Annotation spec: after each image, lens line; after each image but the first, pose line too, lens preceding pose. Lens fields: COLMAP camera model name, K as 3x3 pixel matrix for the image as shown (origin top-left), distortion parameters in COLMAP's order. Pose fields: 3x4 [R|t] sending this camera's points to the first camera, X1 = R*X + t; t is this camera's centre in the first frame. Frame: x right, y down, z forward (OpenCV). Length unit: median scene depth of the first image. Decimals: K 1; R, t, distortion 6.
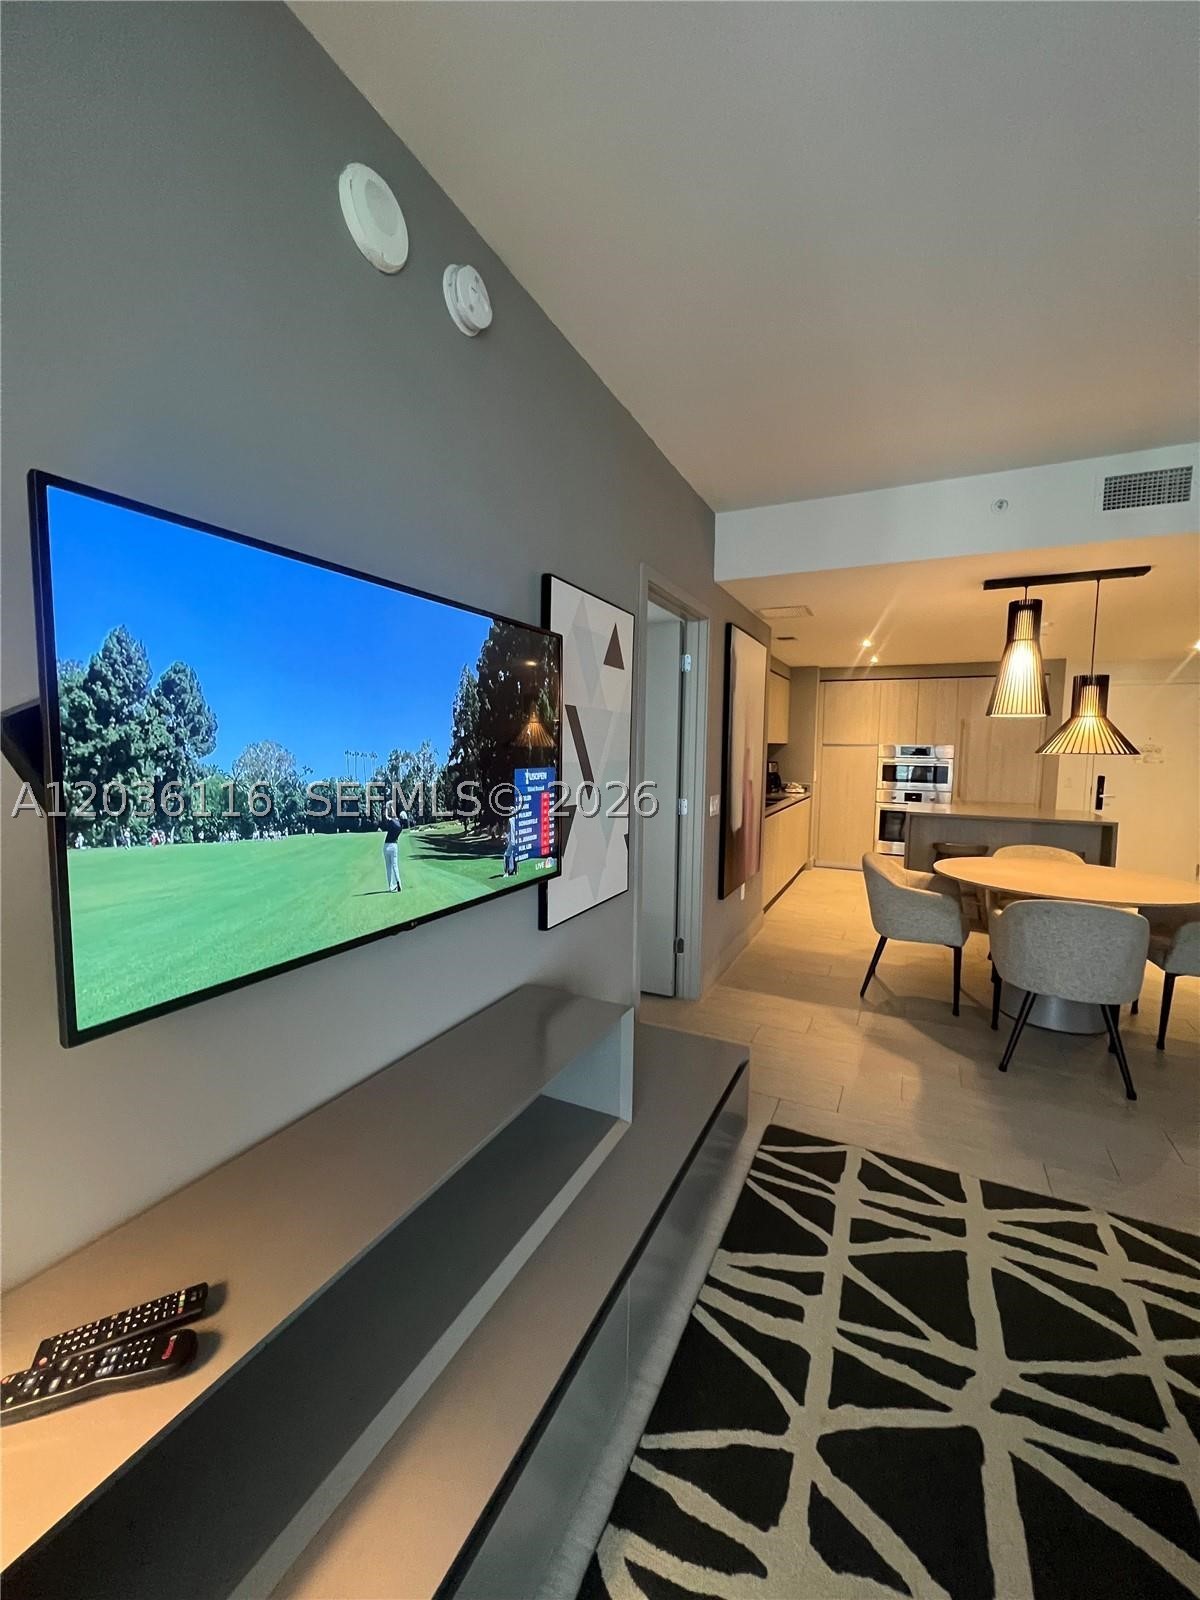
lens RADIAL K [[637.7, 0, 608.0], [0, 637.7, 796.1], [0, 0, 1]] dist [-0.000311, 0.000271]
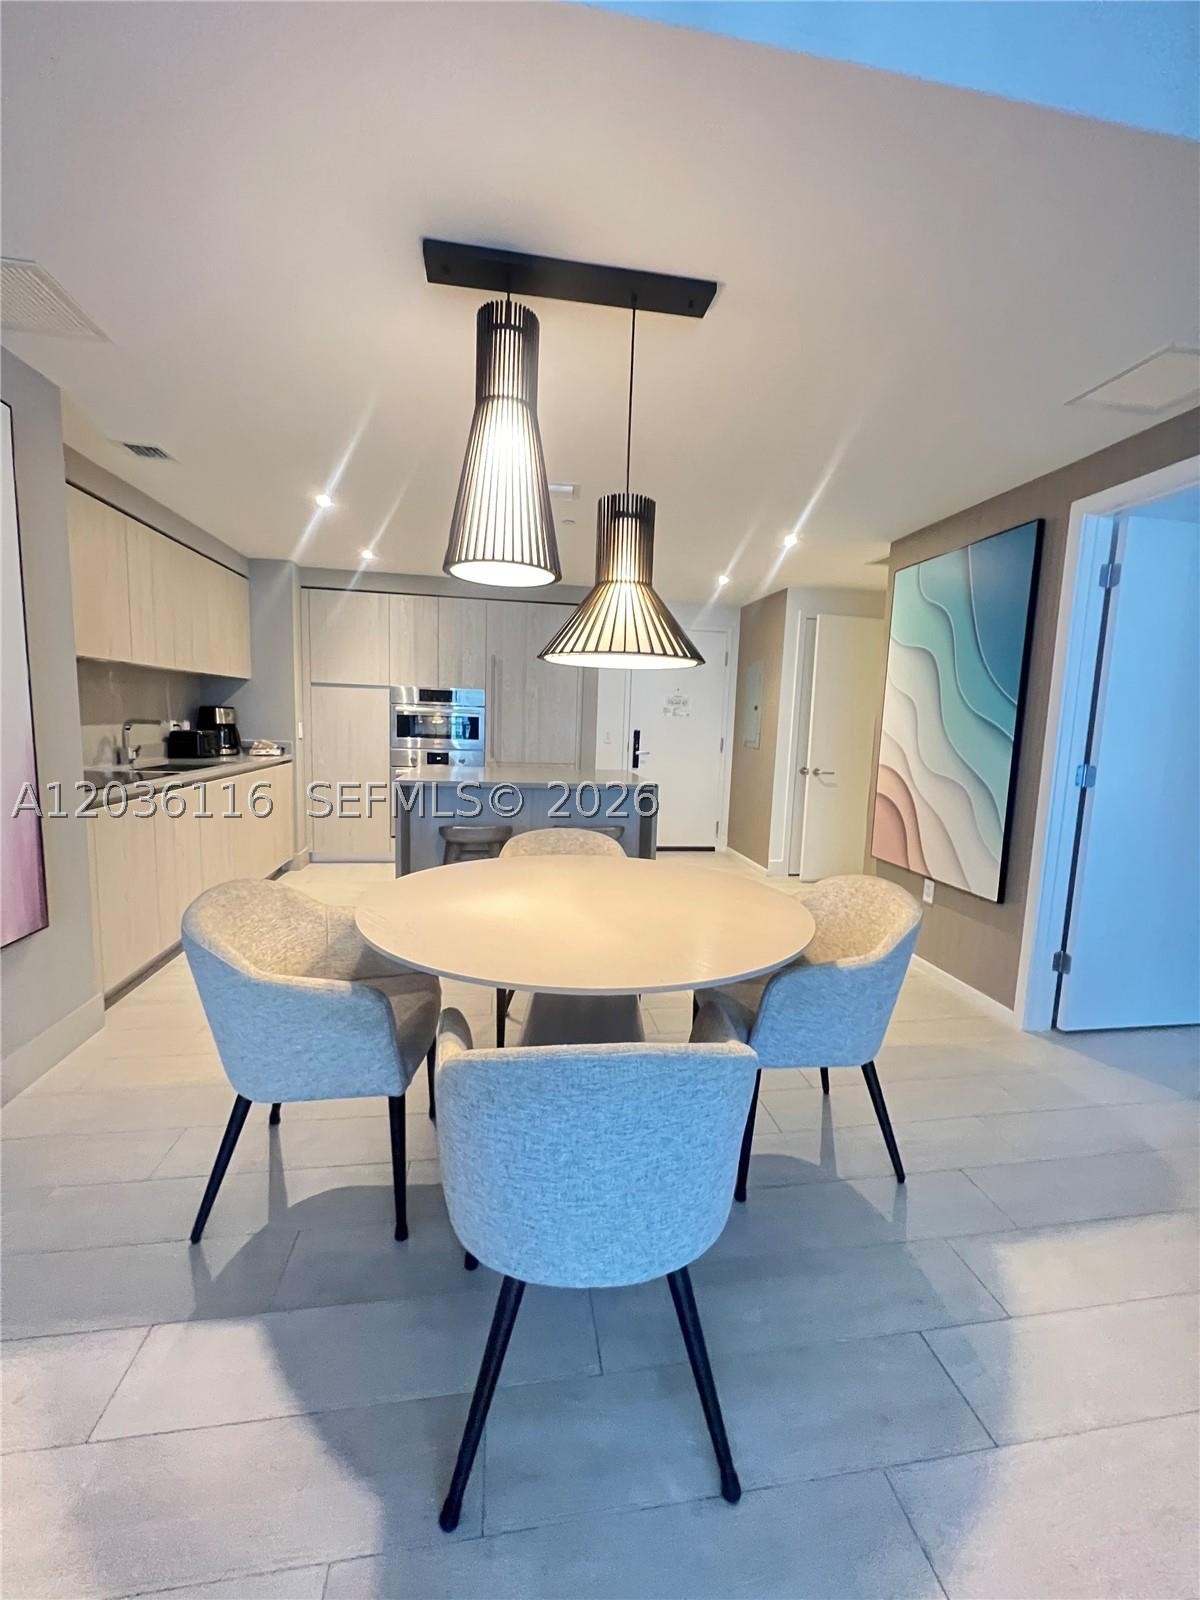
lens RADIAL K [[636.5, 0, 603.0], [0, 636.5, 796.6], [0, 0, 1]] dist [-0.002064, -0.000044]
pose [[0.819040, -0.054373, 0.571154, 0.454290], [0.023401, 0.997837, 0.061435, 0.010691], [-0.573259, -0.036953, 0.818540, 0.605802]]
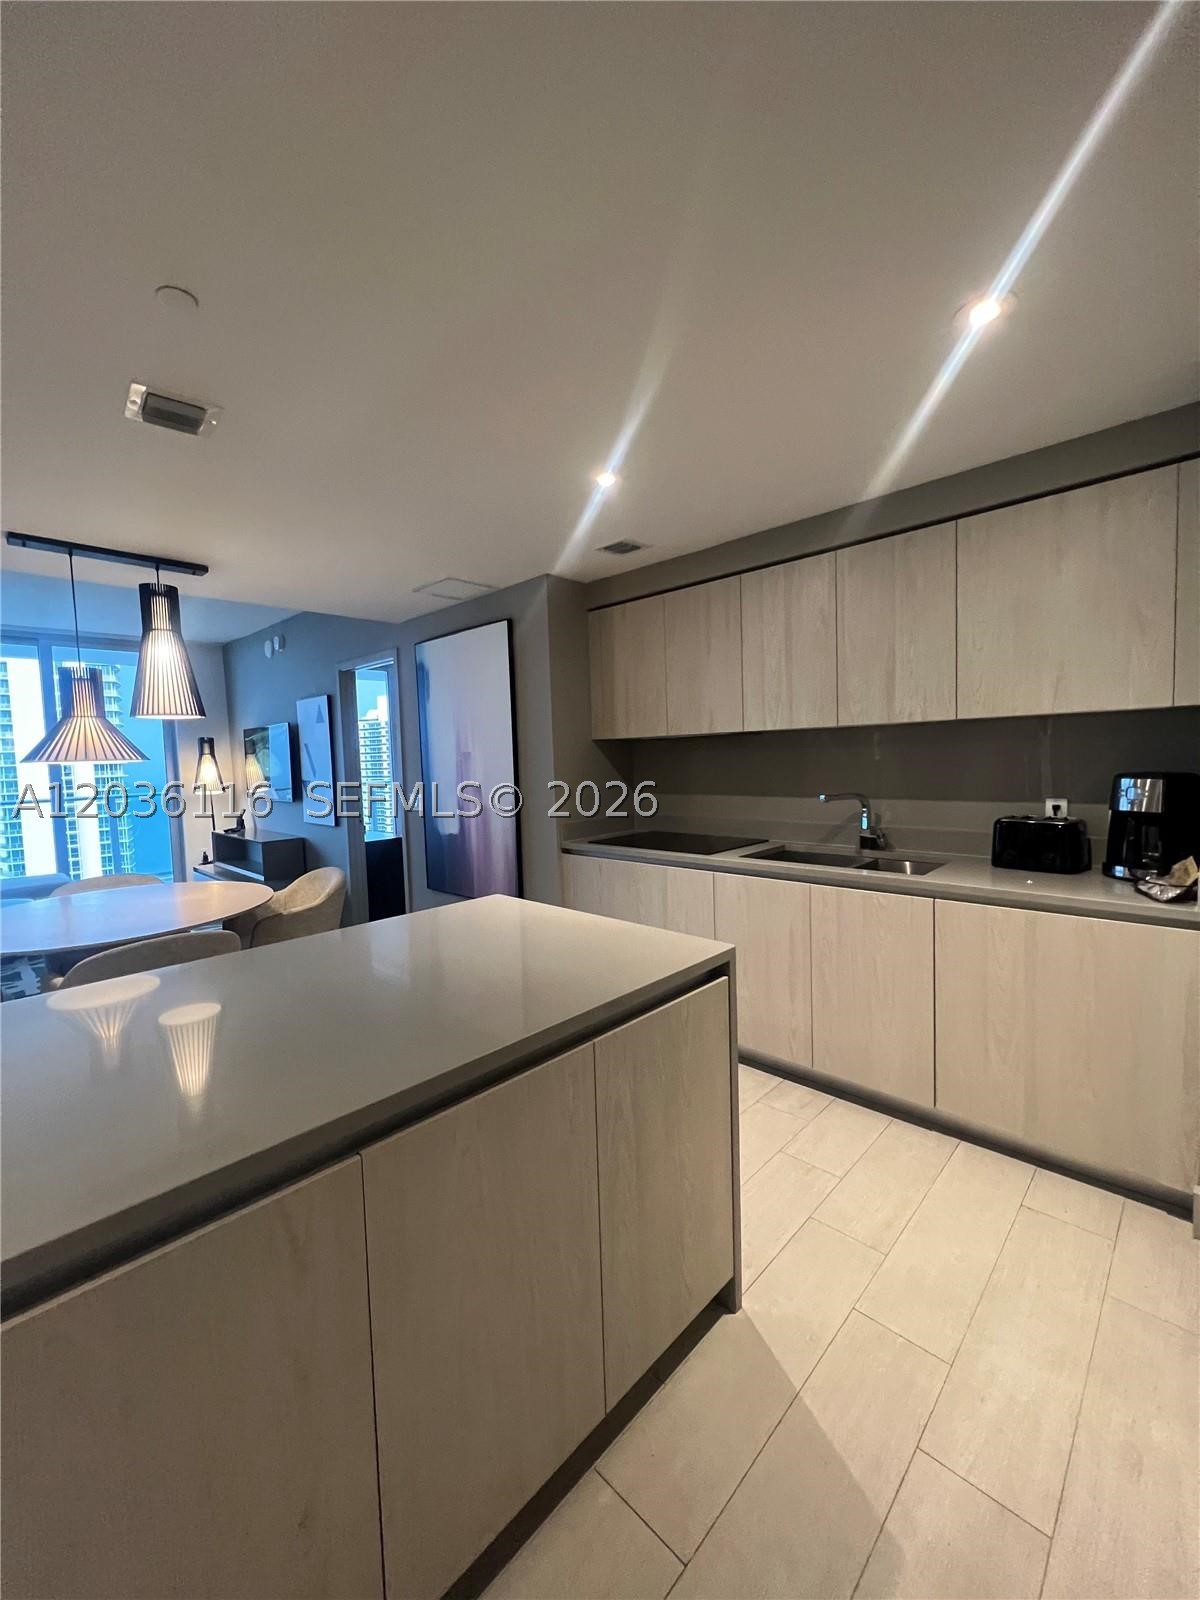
lens RADIAL K [[644.6, 0, 596.3], [0, 644.6, 796.4], [0, 0, 1]] dist [0.000107, 0.000066]
pose [[-0.325660, 0.055367, -0.943864, 1.376023], [-0.049775, 0.995896, 0.075593, -0.119223], [0.944176, 0.071599, -0.321568, 1.964736]]
